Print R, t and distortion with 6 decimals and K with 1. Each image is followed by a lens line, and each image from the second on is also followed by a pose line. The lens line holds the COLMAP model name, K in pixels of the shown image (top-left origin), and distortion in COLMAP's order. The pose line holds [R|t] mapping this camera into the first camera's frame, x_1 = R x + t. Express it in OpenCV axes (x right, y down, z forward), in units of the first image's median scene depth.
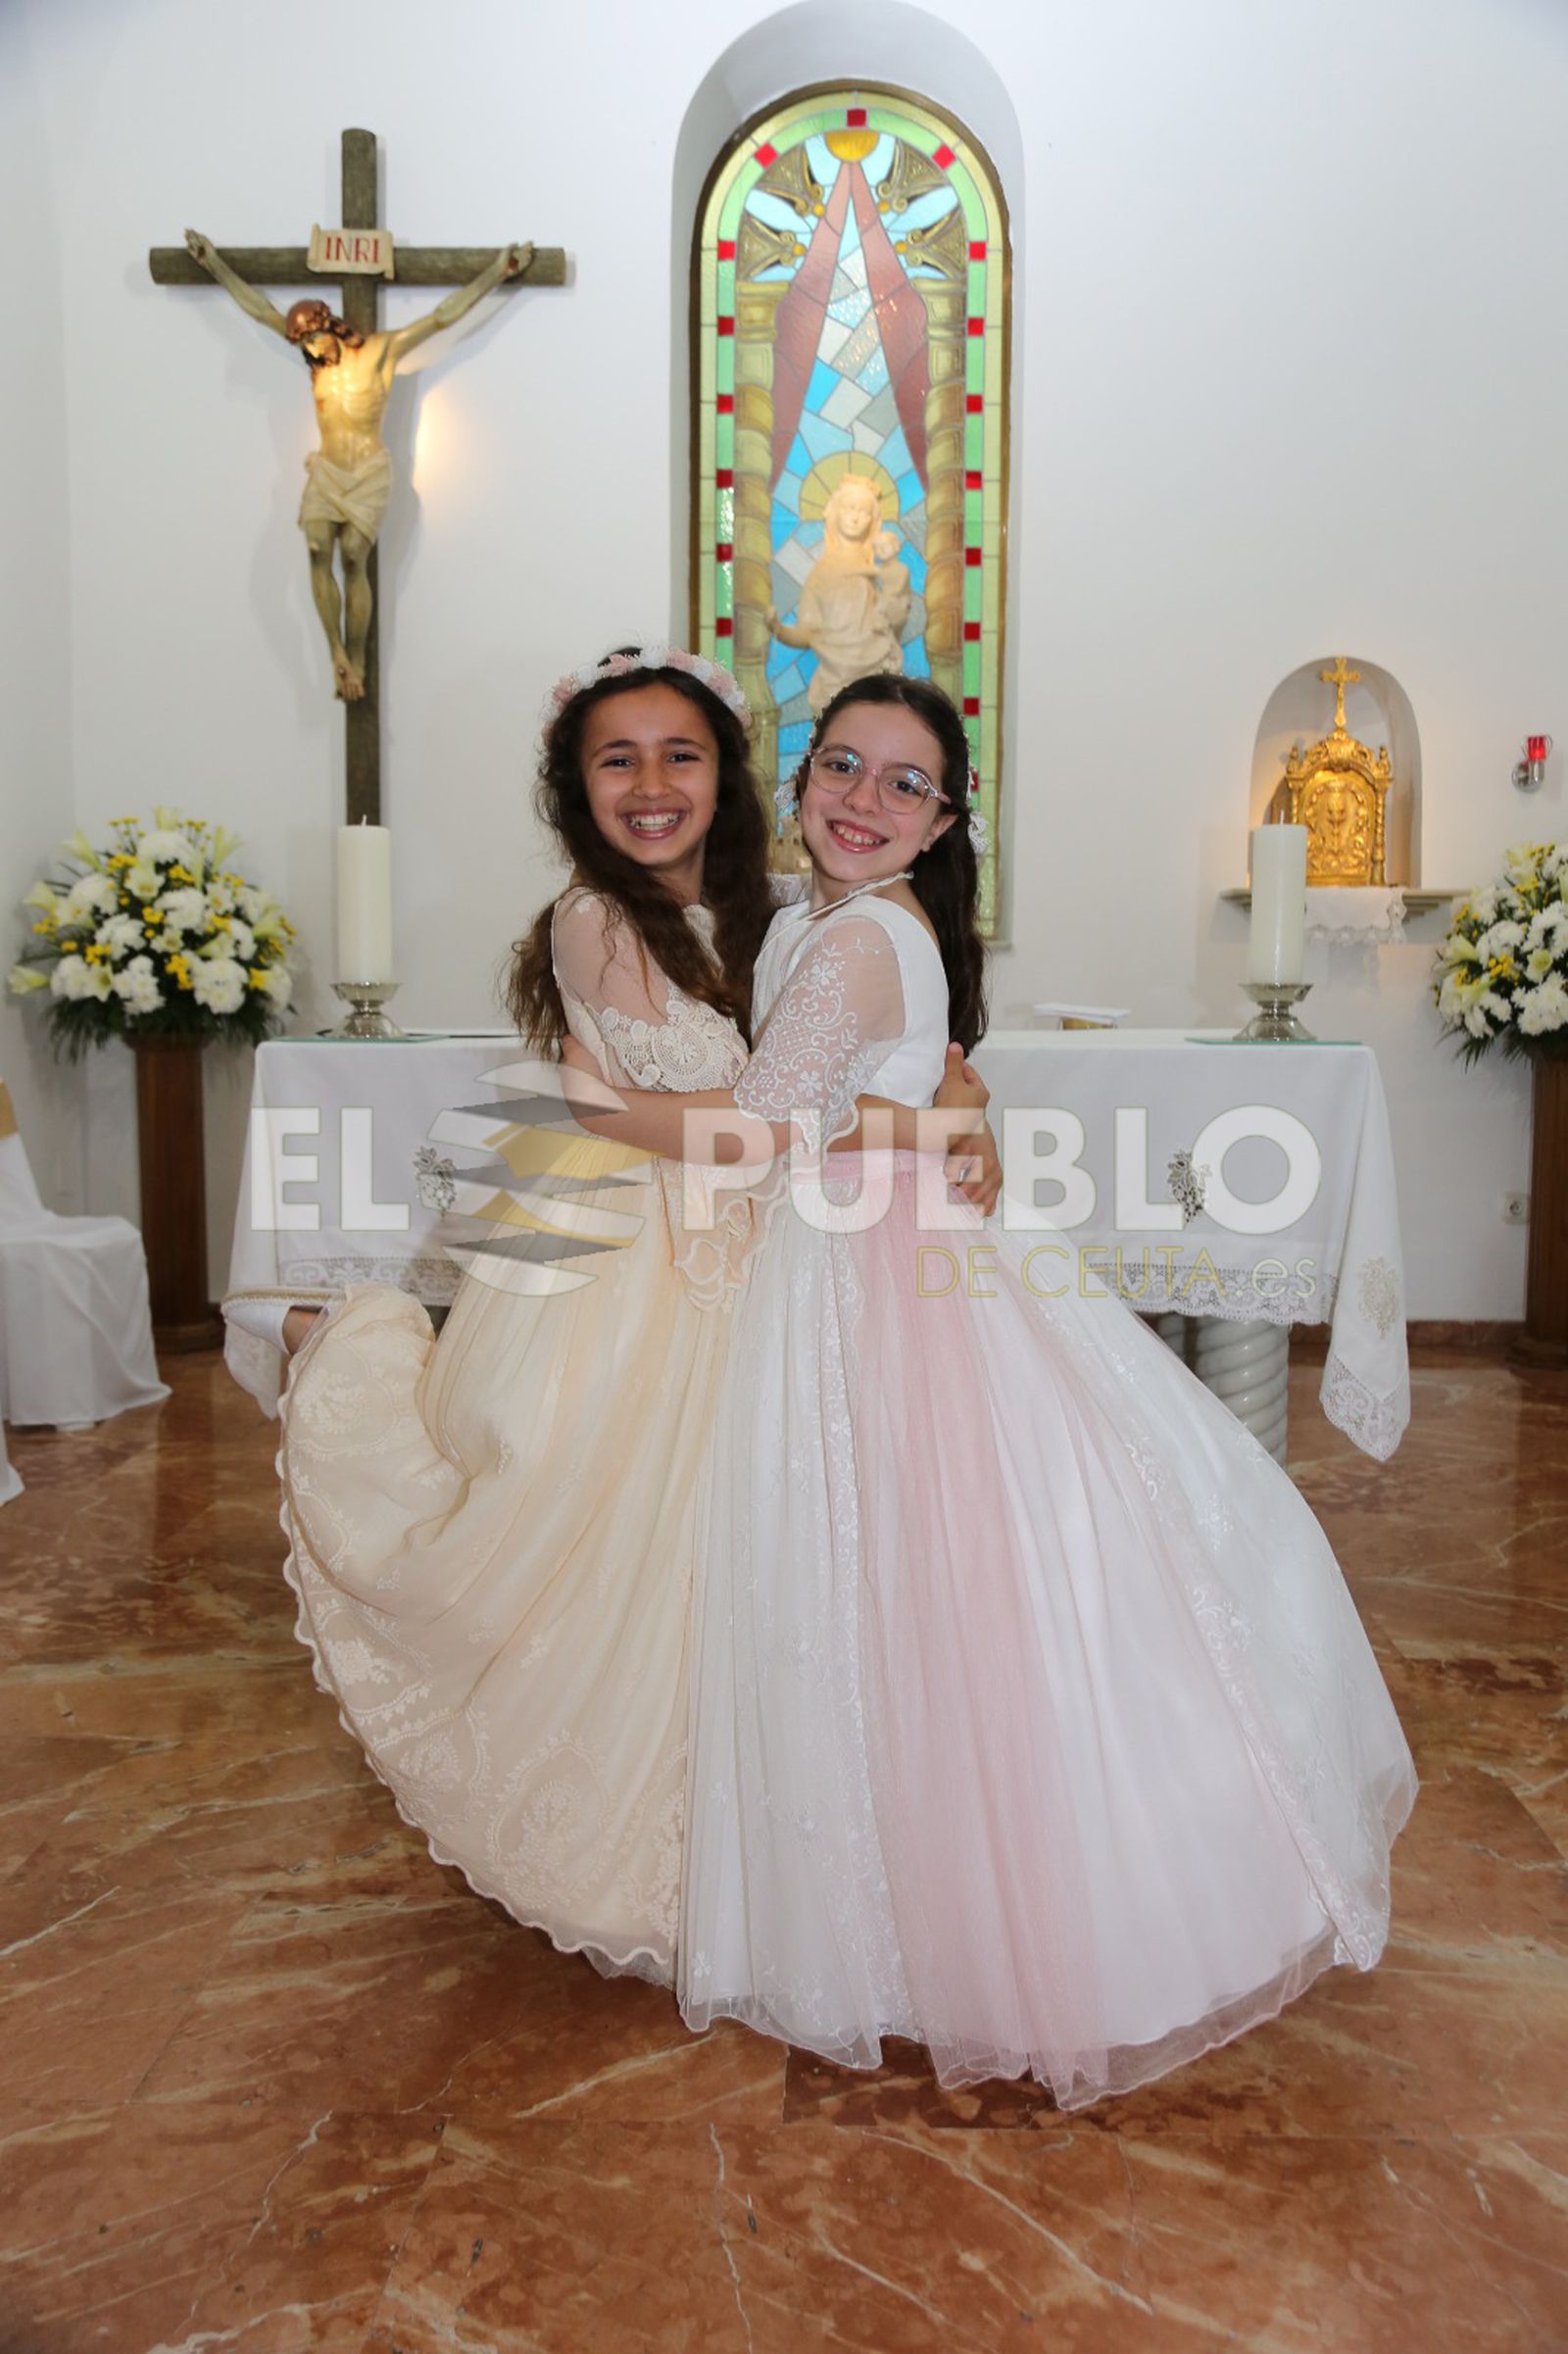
lens RADIAL K [[1864.4, 0, 800.1], [0, 1864.4, 1179.1], [0, 0, 1]] dist [-0.051951, 0.048047]
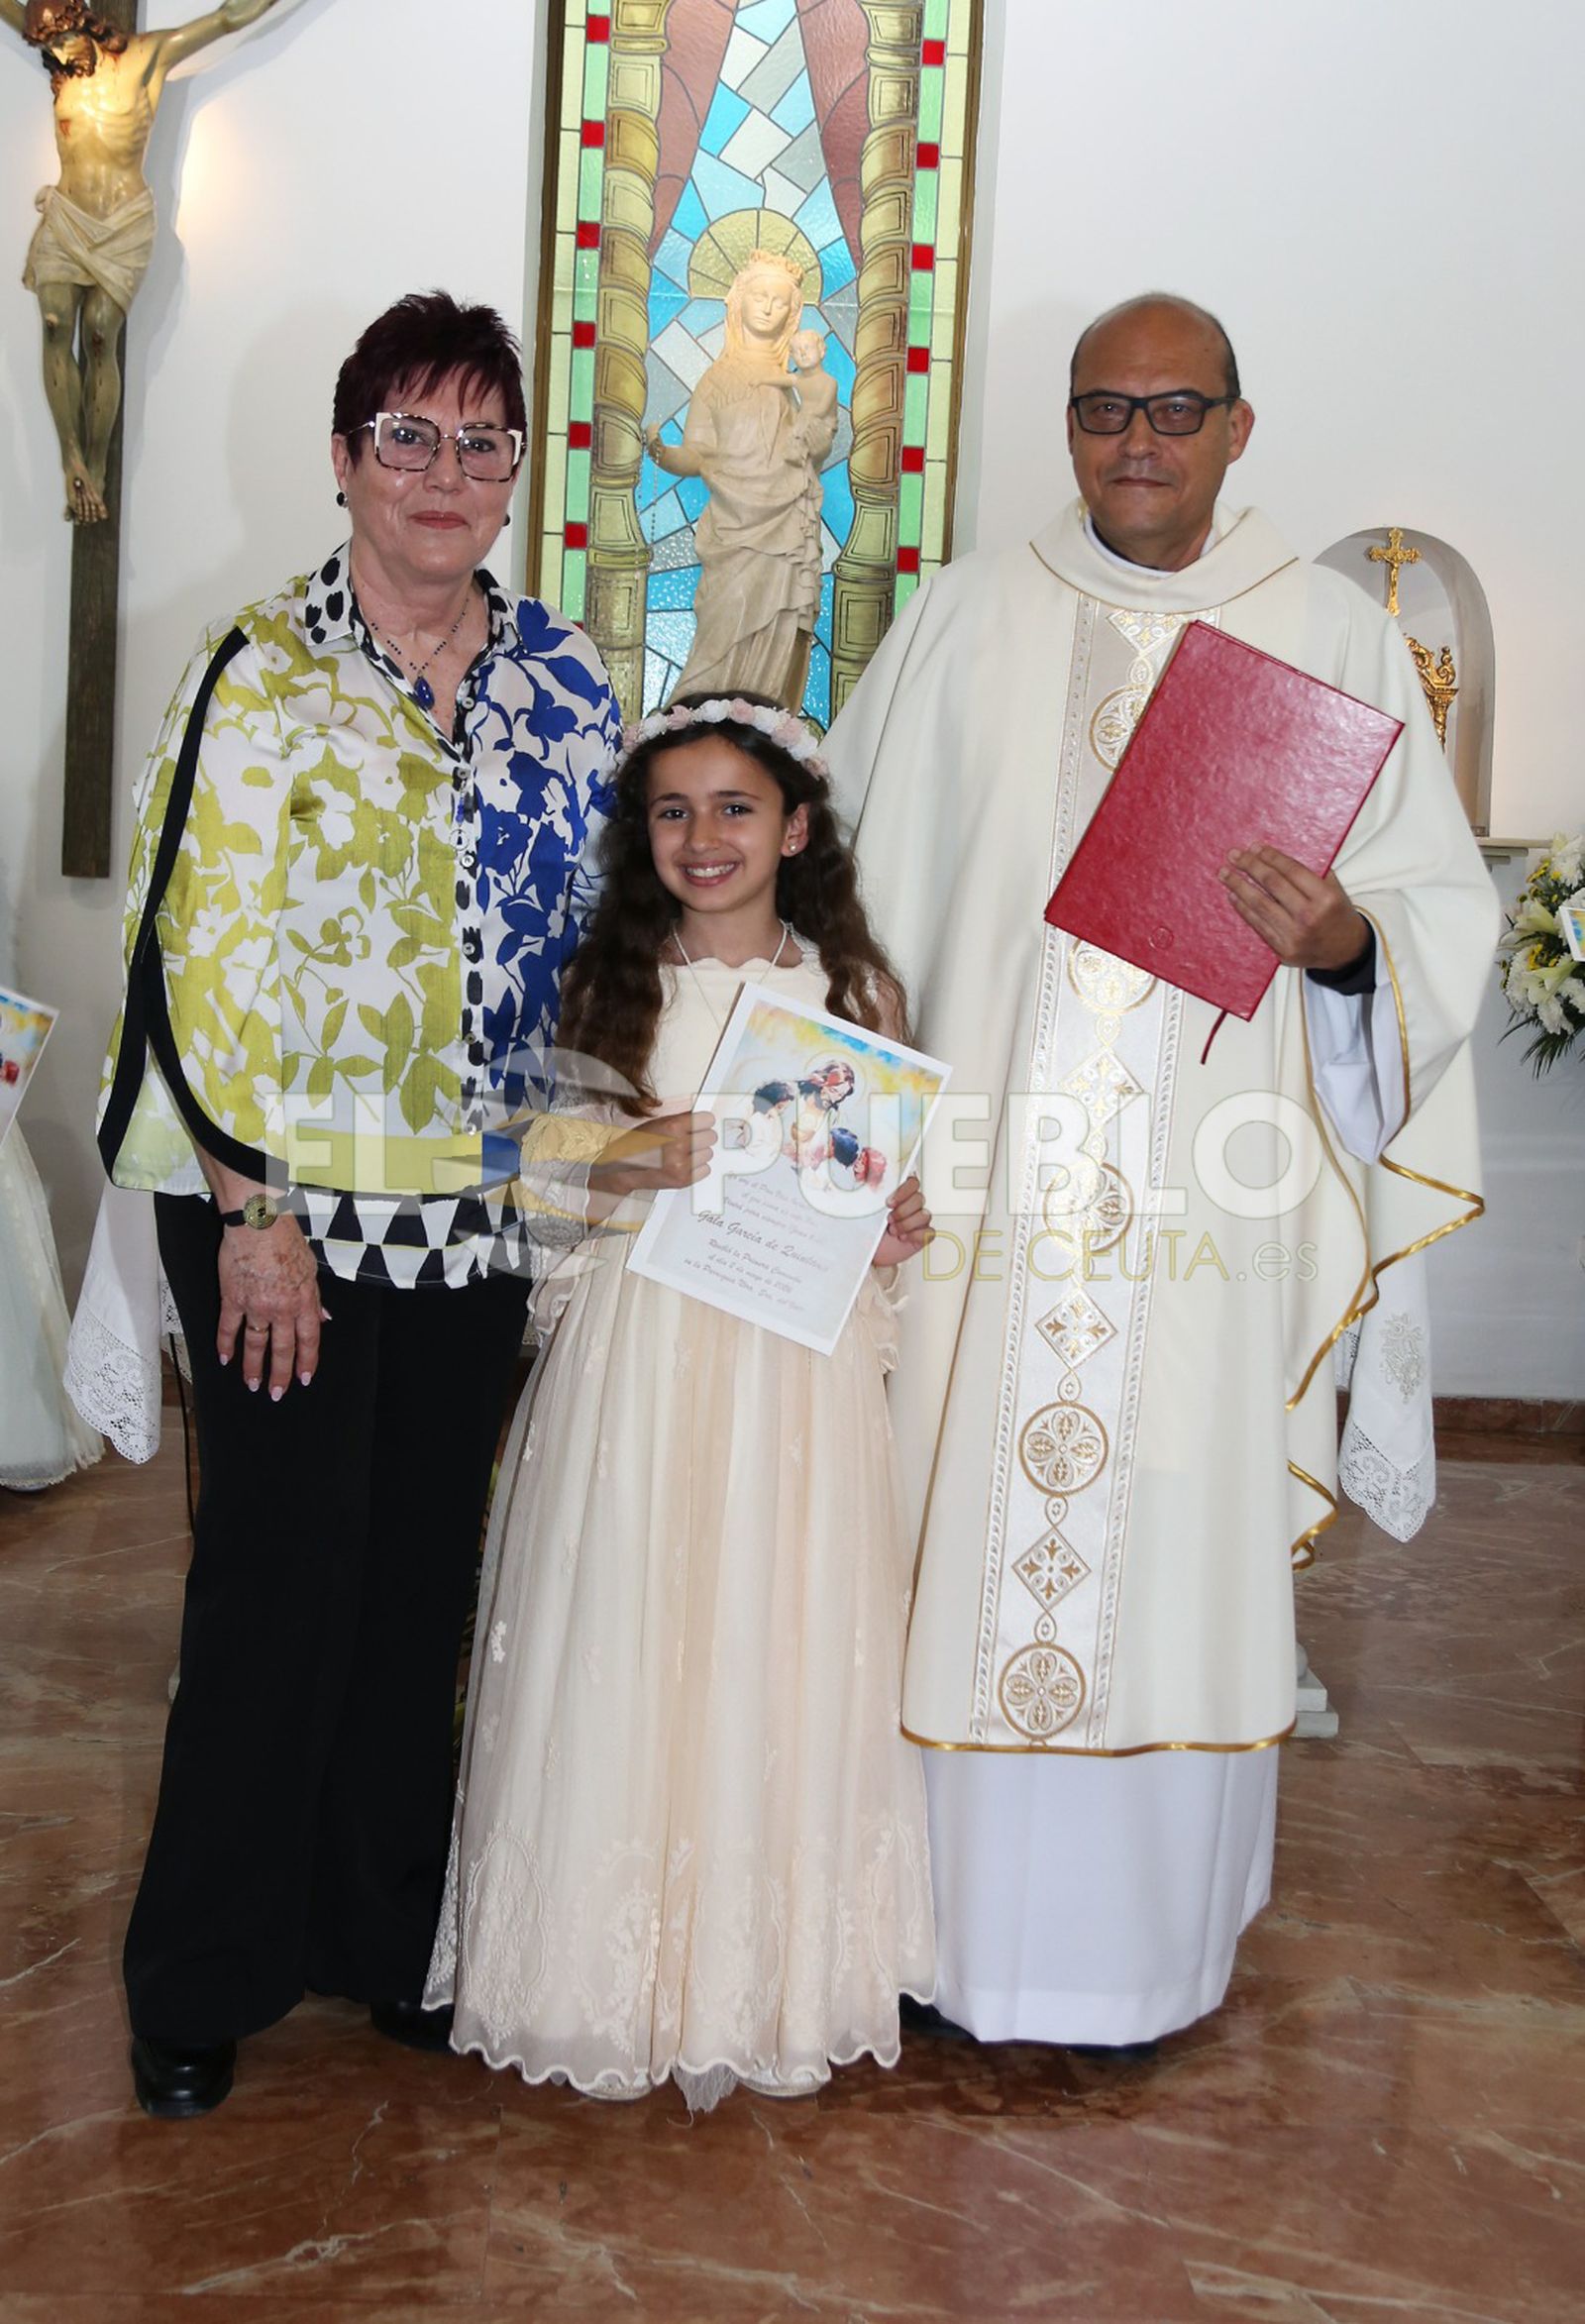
lens RADIAL K [[3130.3, 0, 767.9], [0, 3130.3, 1083.4], [0, 0, 1]] dist [0.022217, 0.000000]
pose [[0.995684, 0.034916, 0.085989, -0.070758], [-0.032787, 0.999123, -0.026051, -0.010223], [-0.086823, 0.023119, 0.995955, -0.266612]]
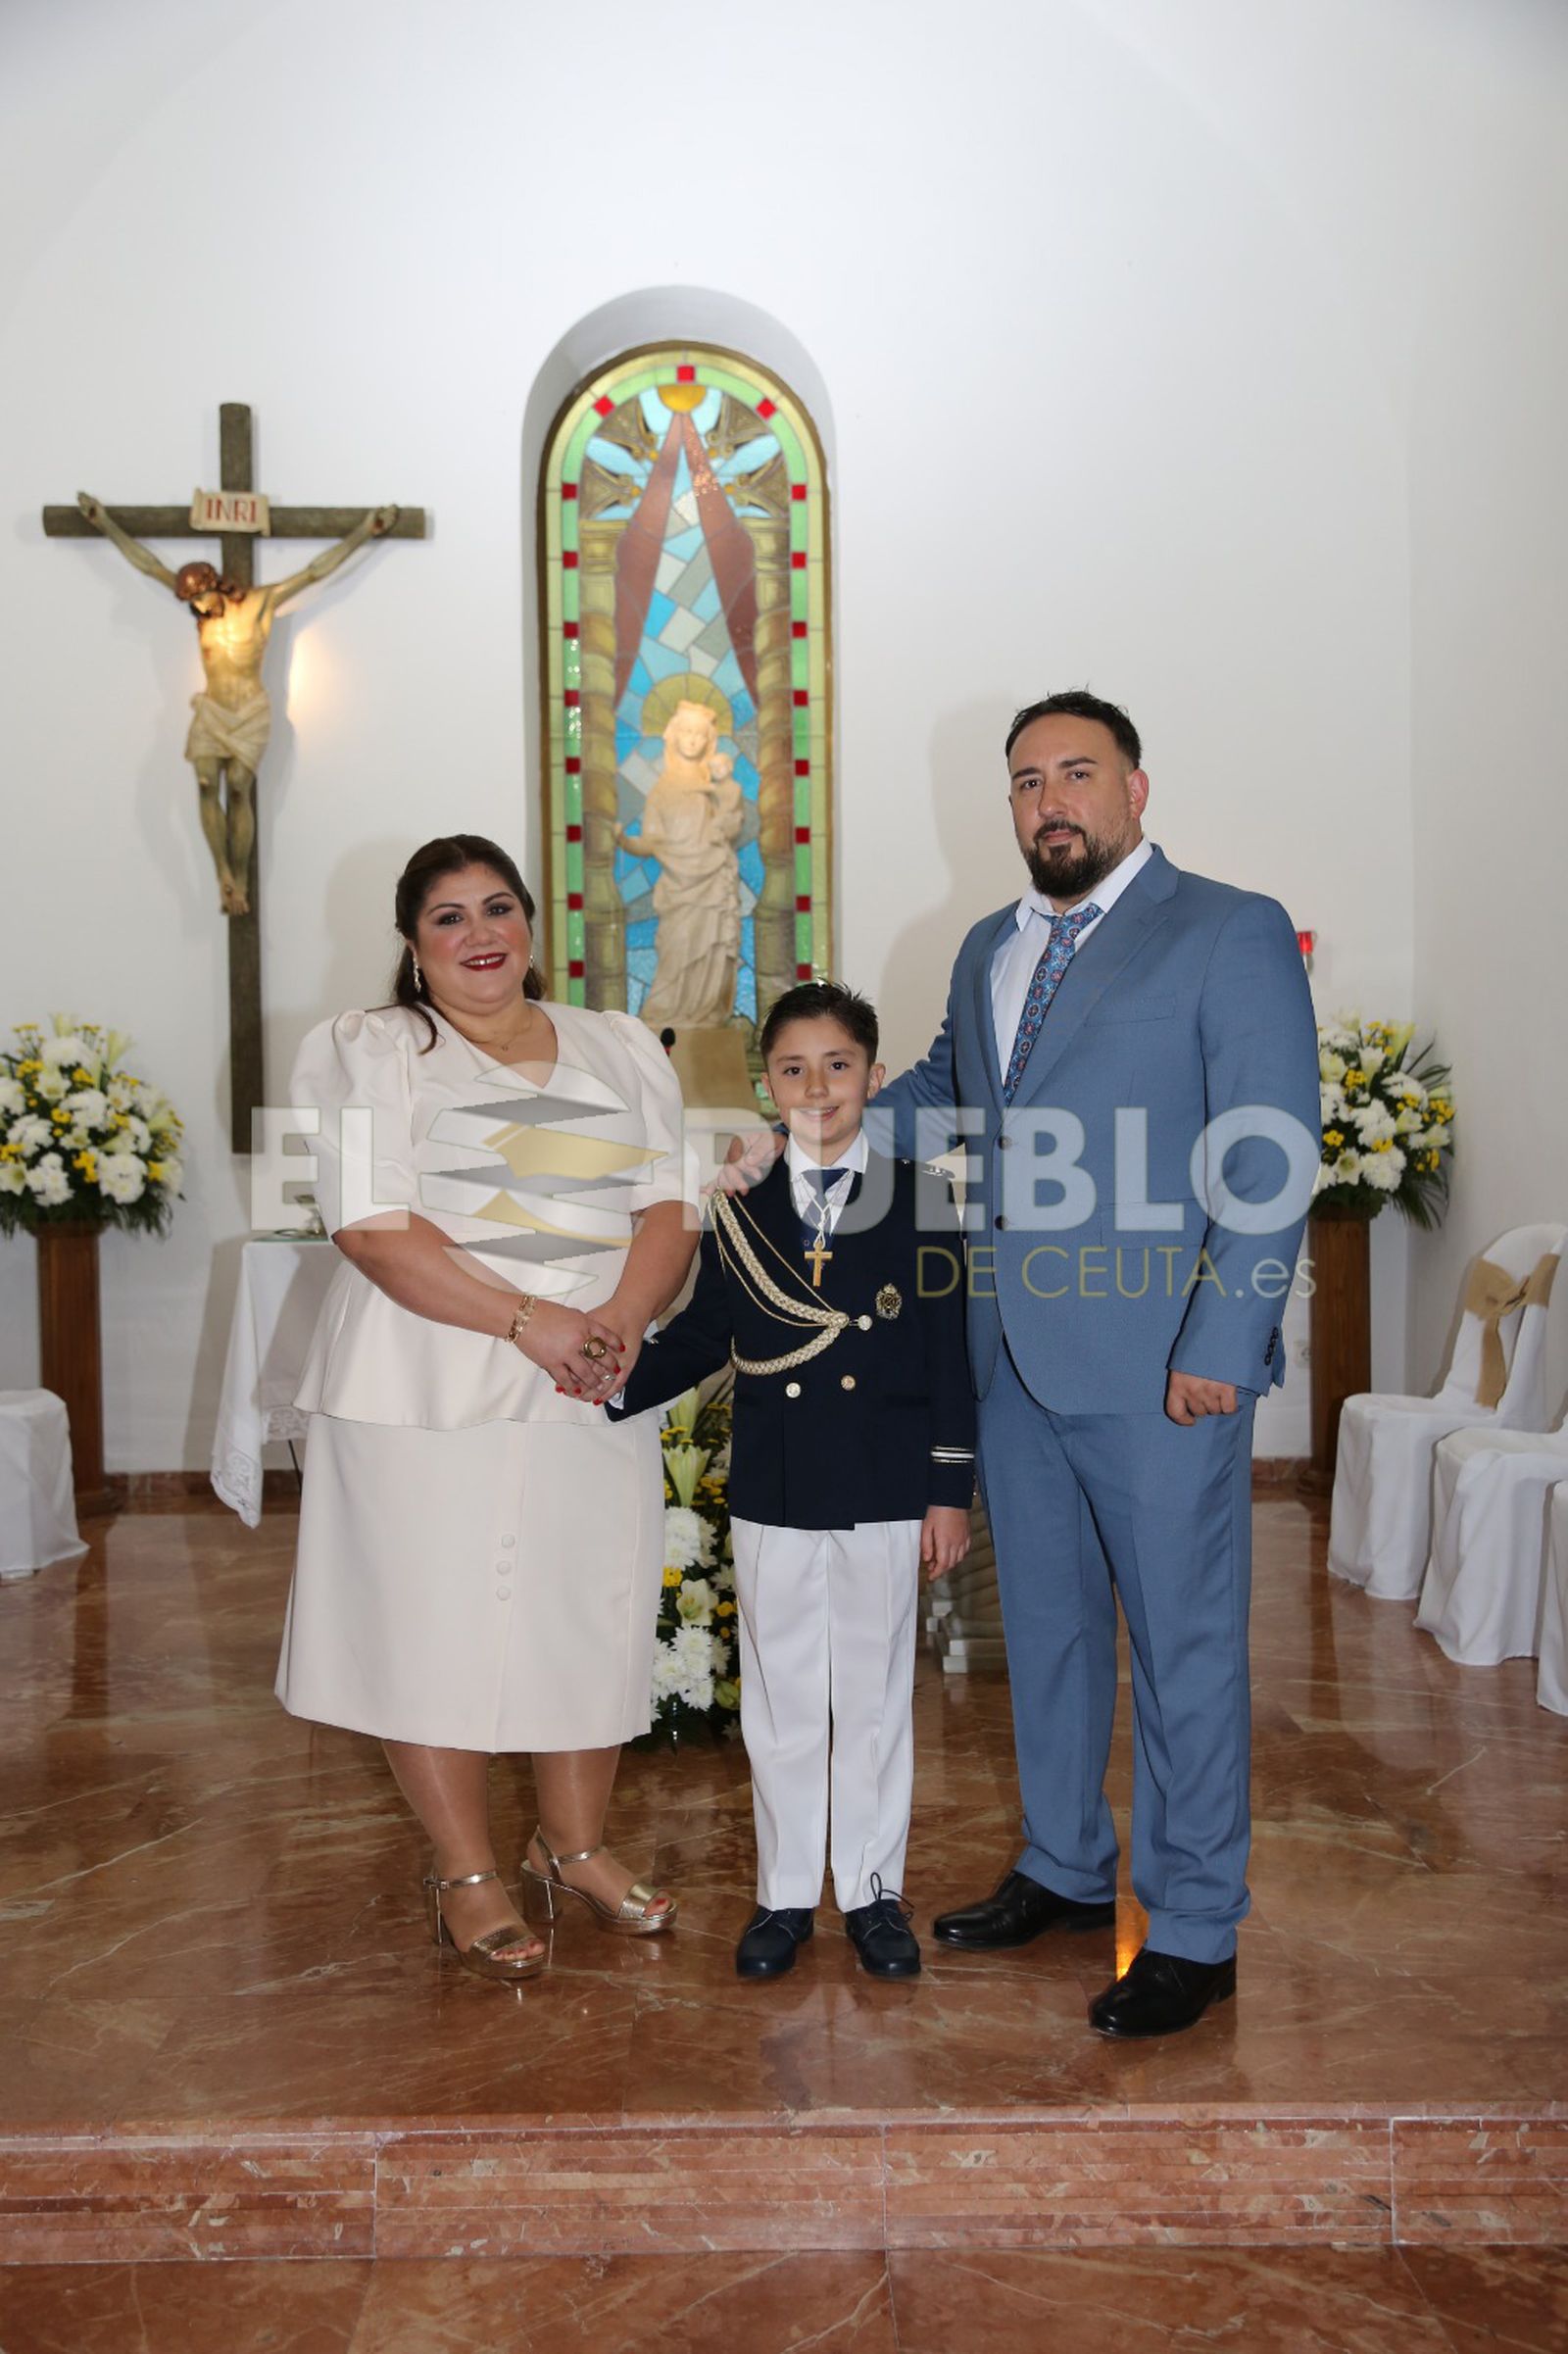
lens RADIAL K [[2377.3, 0, 776.8], [0, 2377.3, 1178.2], [0, 0, 1]] dist [0.041080, 0.000000]
pose [[0.998493, -0.019927, 0.051137, 0.002370], [0.023640, 0.997048, -0.073047, 0.007928], [-0.049530, 0.074146, 0.996017, -0.408632]]
